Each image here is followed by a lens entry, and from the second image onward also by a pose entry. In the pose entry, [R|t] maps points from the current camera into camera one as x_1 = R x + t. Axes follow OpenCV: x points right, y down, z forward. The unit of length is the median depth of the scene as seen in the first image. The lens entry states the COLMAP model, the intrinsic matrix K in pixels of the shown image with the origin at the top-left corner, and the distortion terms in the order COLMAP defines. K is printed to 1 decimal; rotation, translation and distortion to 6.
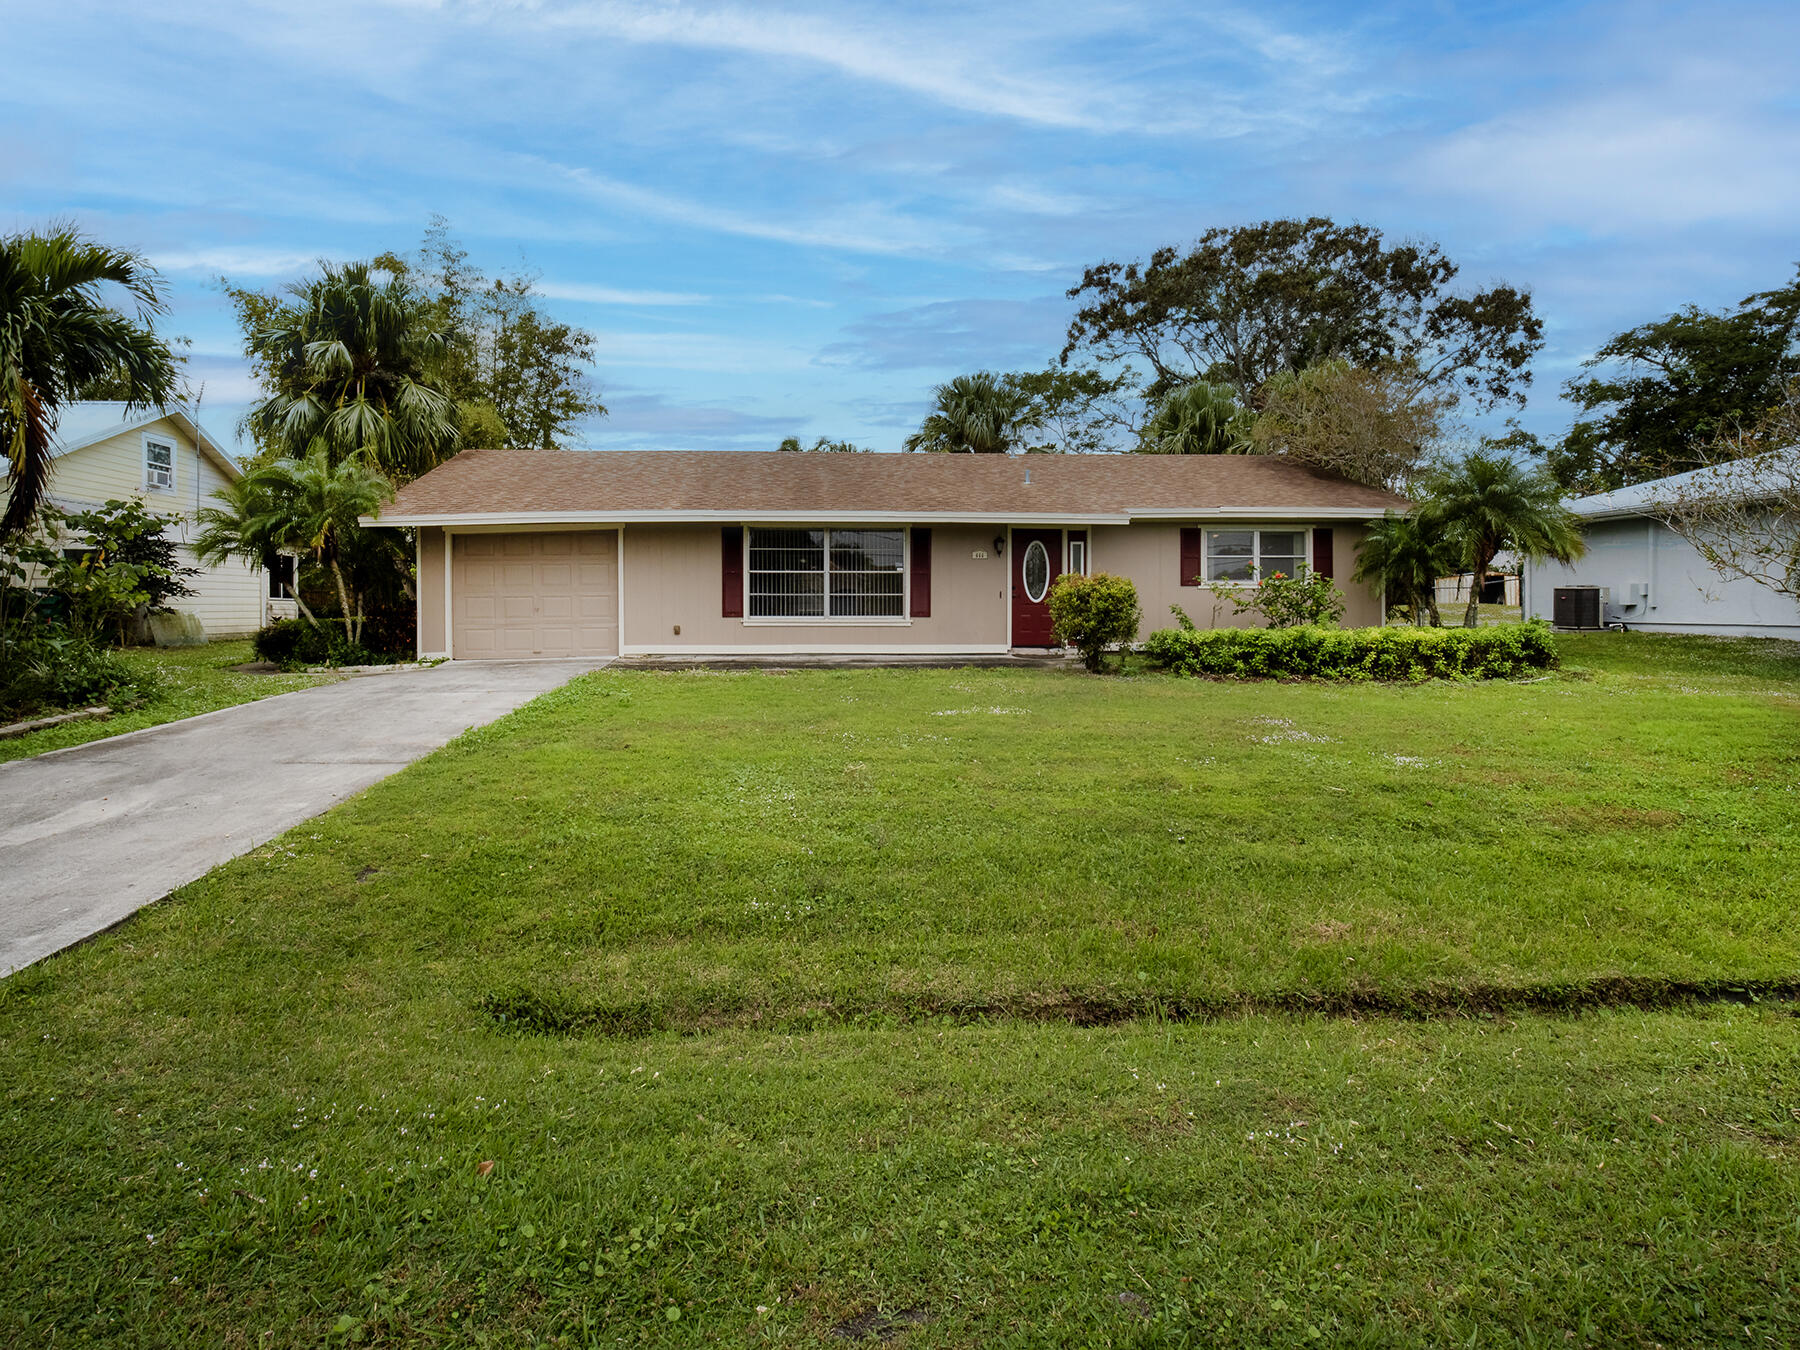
lens RADIAL K [[1025.4, 0, 861.5], [0, 1025.4, 627.6], [0, 0, 1]] dist [0.001330, -0.001751]
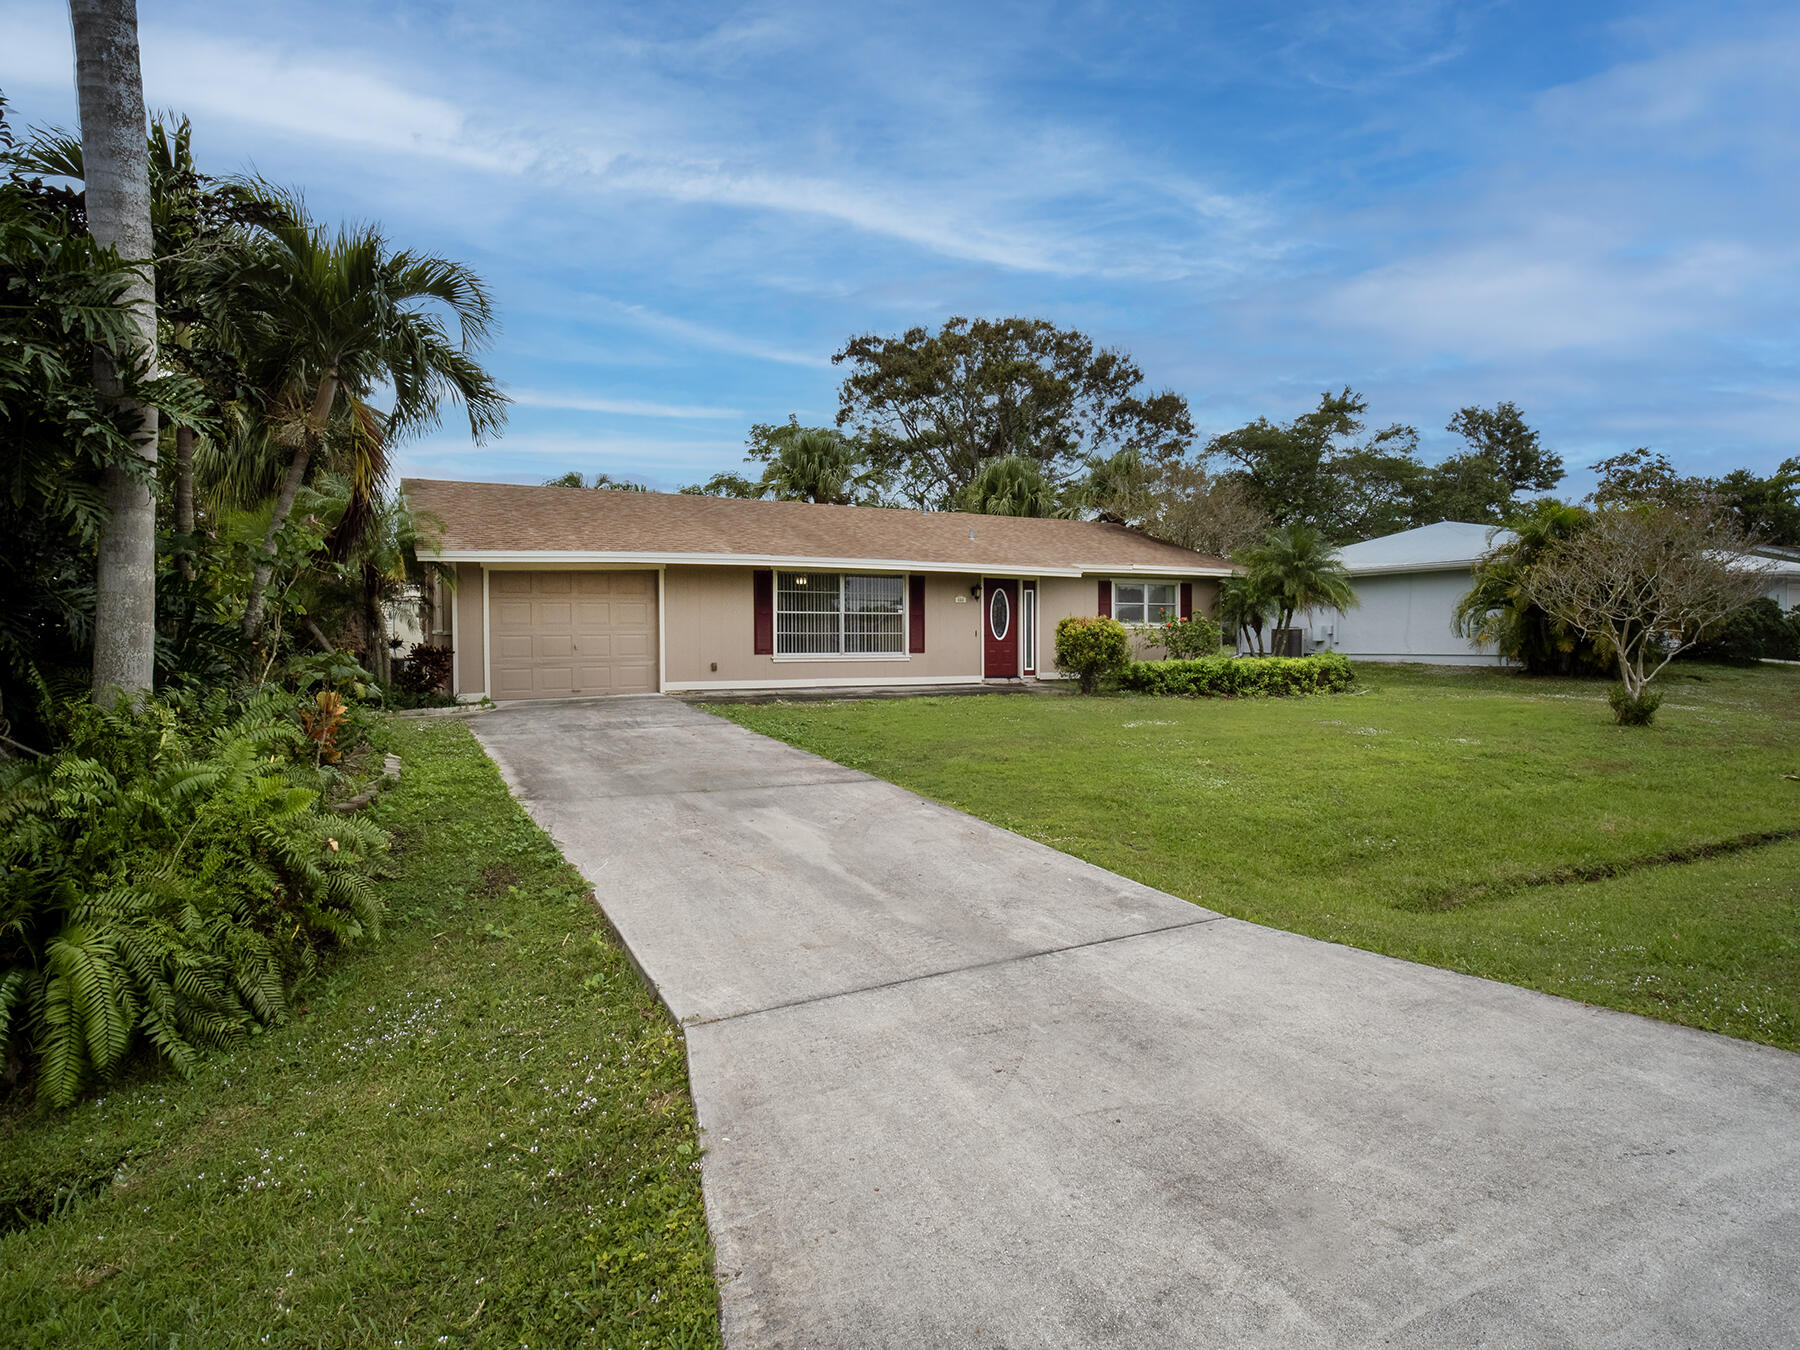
lens RADIAL K [[996.6, 0, 900.0], [0, 996.6, 675.0], [0, 0, 1]] dist [0.004046, -0.000778]
pose [[0.913335, -0.016213, 0.406887, -0.415885], [0.012078, 0.999846, 0.012728, 0.000124], [-0.407031, -0.006710, 0.913390, -0.014872]]
